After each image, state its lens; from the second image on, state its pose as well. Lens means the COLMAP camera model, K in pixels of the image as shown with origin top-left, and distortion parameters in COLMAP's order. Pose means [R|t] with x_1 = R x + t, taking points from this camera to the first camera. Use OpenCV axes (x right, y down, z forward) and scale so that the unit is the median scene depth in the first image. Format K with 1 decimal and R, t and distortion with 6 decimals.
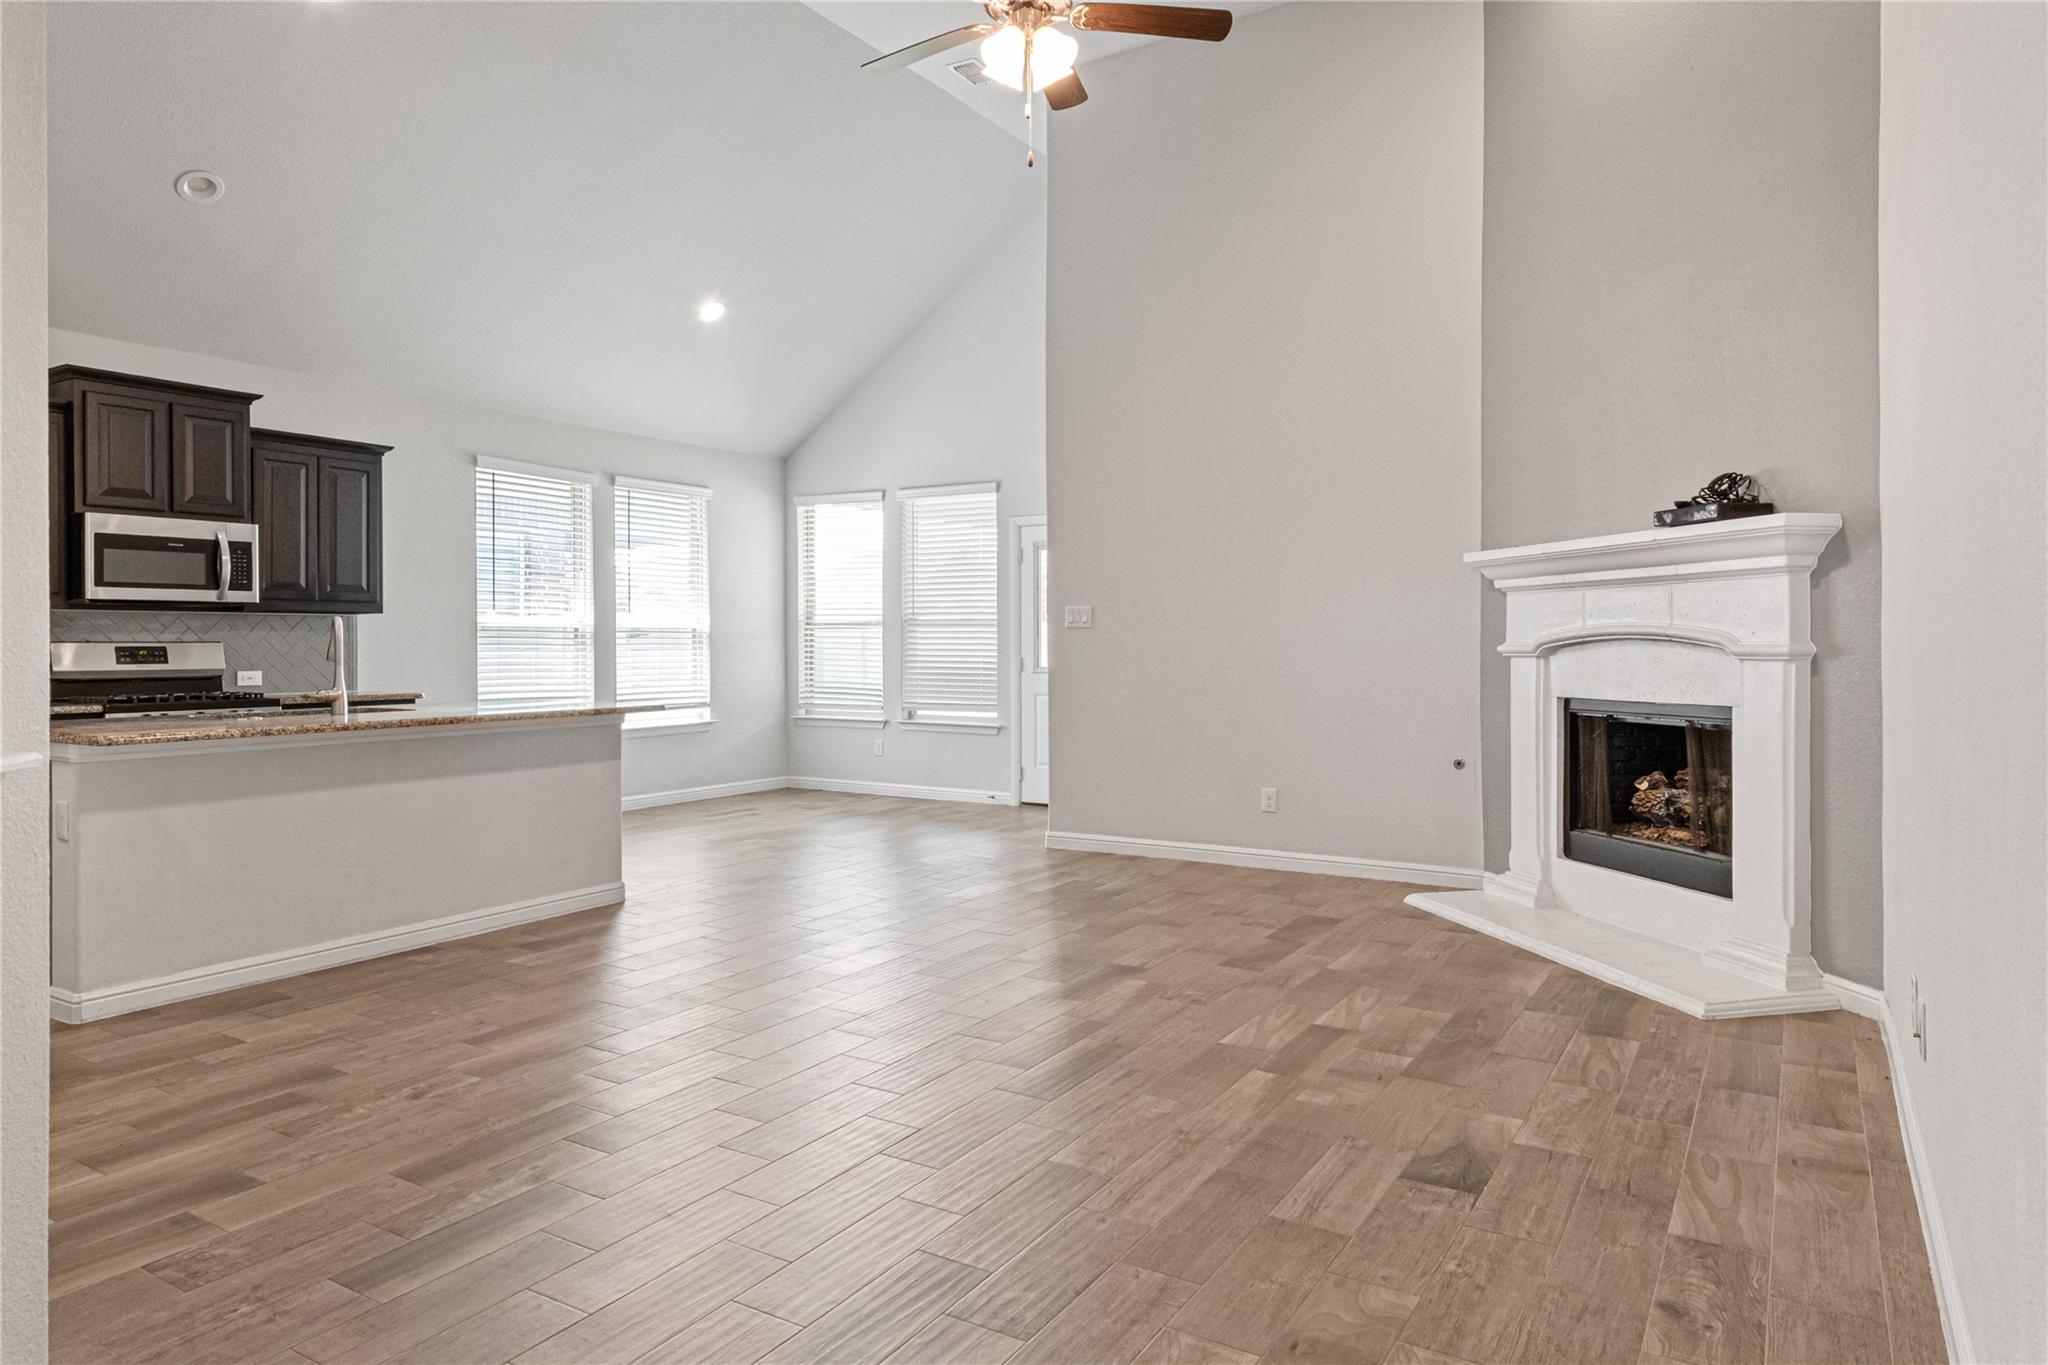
lens RADIAL K [[1243.8, 0, 1025.0], [0, 1243.8, 640.7], [0, 0, 1]] dist [0.013636, -0.010797]
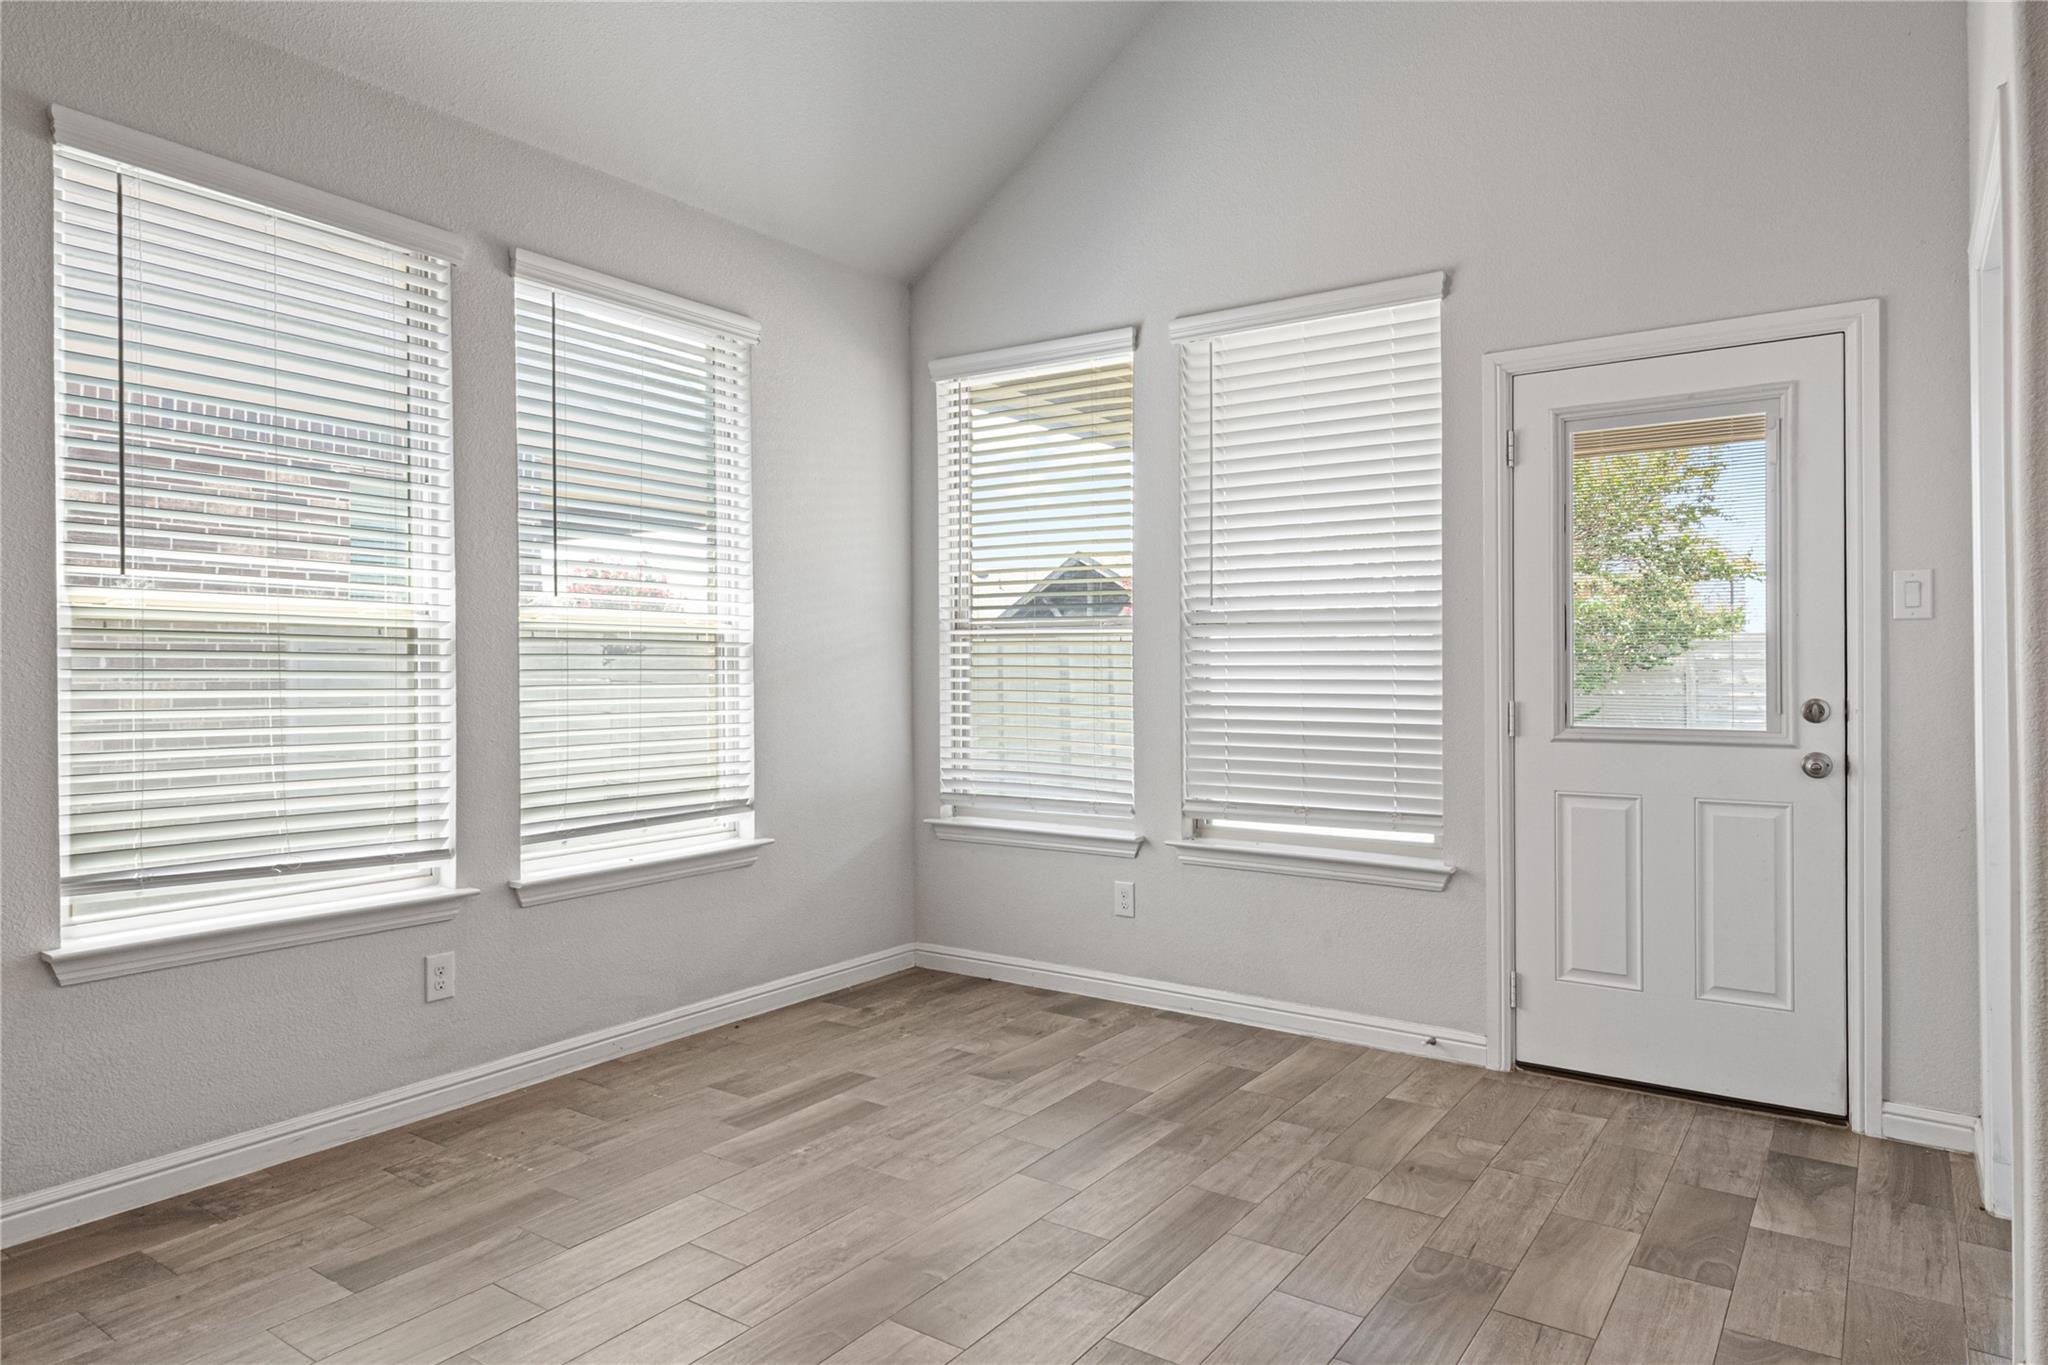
lens RADIAL K [[1243.8, 0, 1024.6], [0, 1243.8, 666.4], [0, 0, 1]] dist [0.013636, -0.010797]
pose [[0.998829, -0.001765, -0.048347, -0.135724], [0.001746, 0.999998, -0.000429, 0.001934], [0.048348, 0.000345, 0.998831, 0.563557]]
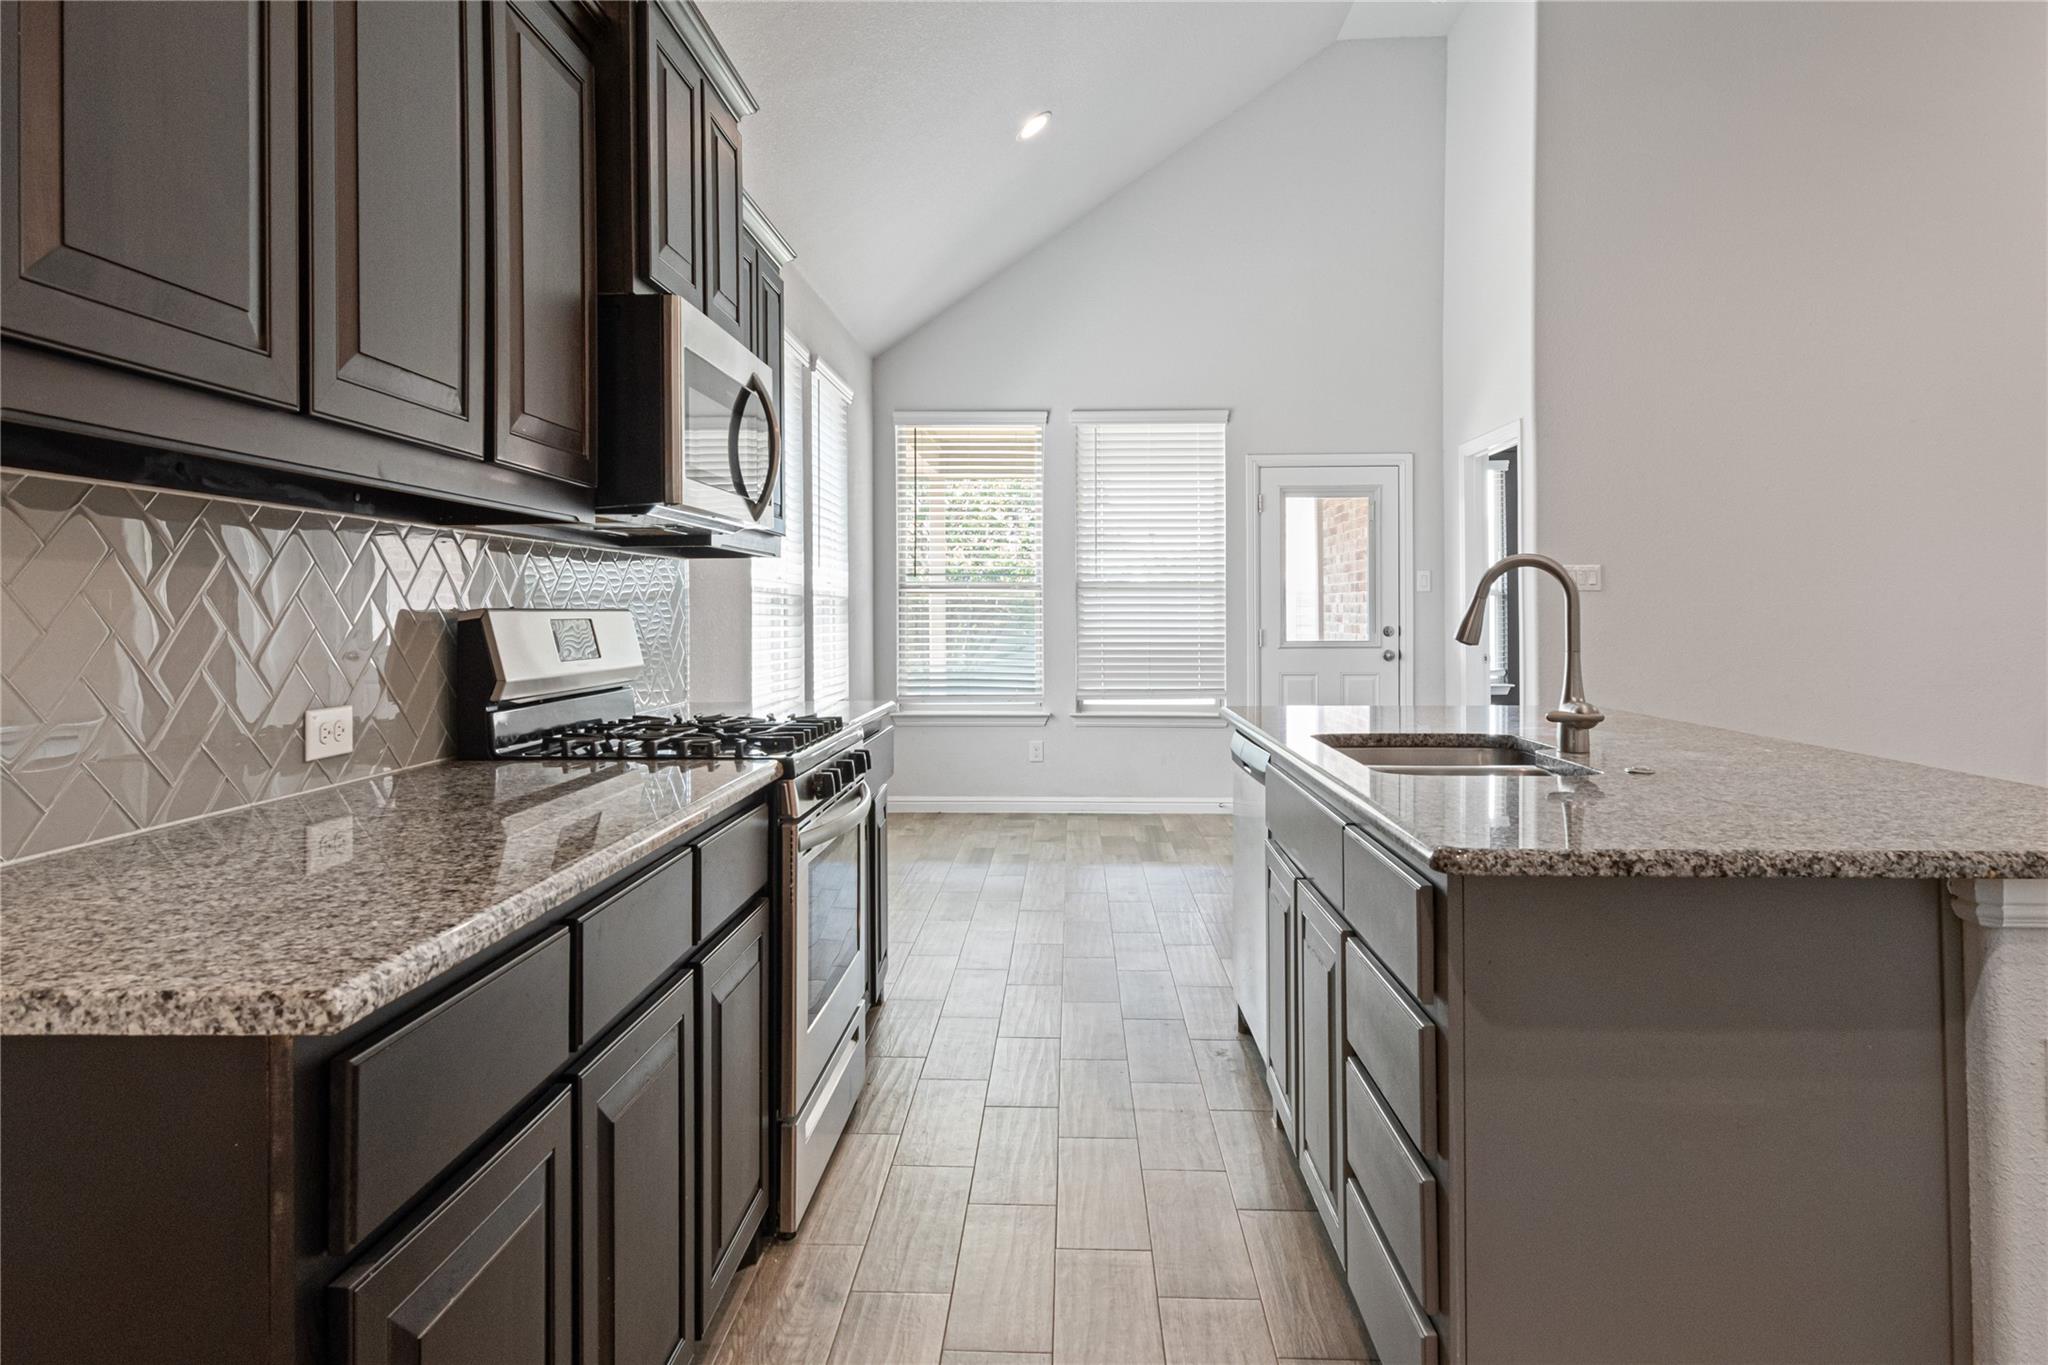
lens RADIAL K [[1243.8, 0, 1019.1], [0, 1243.8, 607.1], [0, 0, 1]] dist [0.013636, -0.010797]
pose [[0.868114, -0.001795, 0.496362, -0.516956], [0.003897, 0.999987, -0.003198, 0.001028], [-0.496350, 0.004711, 0.868110, 0.359550]]
